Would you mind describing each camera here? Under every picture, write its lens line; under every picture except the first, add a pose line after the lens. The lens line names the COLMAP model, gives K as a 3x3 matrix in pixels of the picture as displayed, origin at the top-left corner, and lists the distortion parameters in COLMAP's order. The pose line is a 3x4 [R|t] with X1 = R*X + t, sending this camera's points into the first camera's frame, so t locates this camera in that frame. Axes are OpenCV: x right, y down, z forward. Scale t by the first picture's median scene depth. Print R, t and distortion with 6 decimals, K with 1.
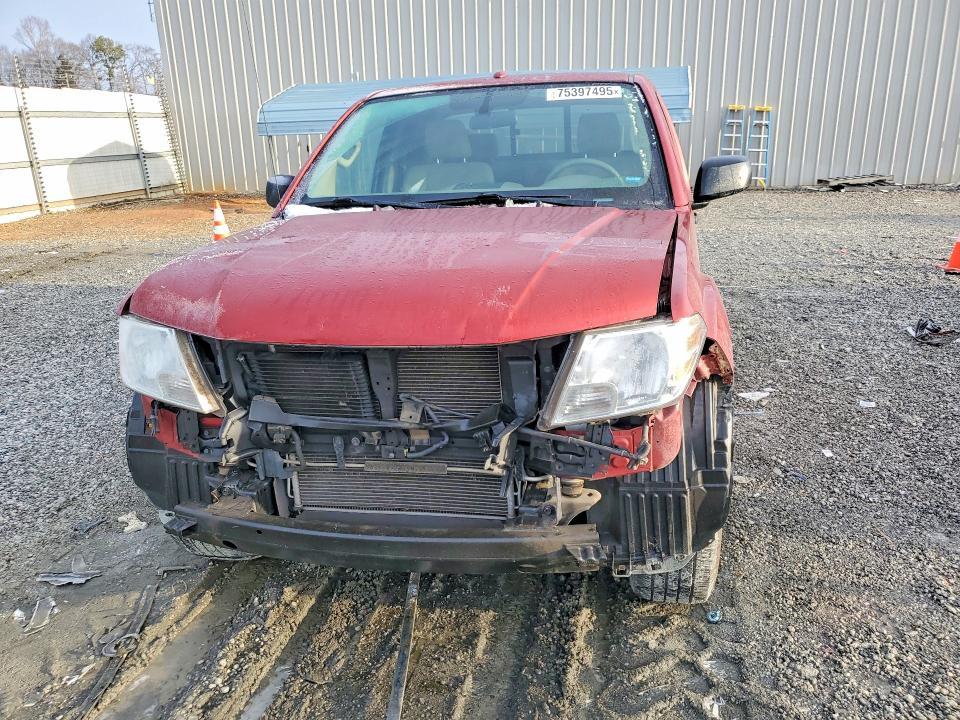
lens RADIAL K [[750.8, 0, 472.5], [0, 750.8, 360.8], [0, 0, 1]] dist [0.009815, 0.002596]
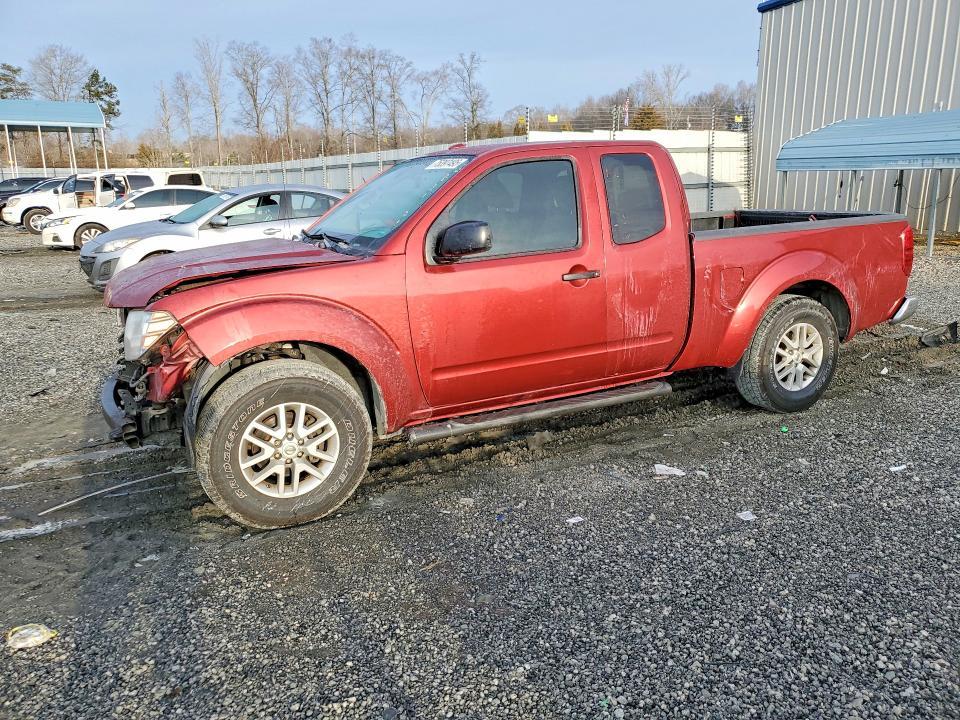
lens RADIAL K [[716.6, 0, 480.0], [0, 716.6, 360.0], [0, 0, 1]] dist [0.002025, 0.002281]
pose [[0.653592, 0.209930, -0.727150, 0.178831], [-0.224411, 0.971311, 0.078710, -0.022932], [0.722812, 0.111736, 0.681951, 0.038176]]
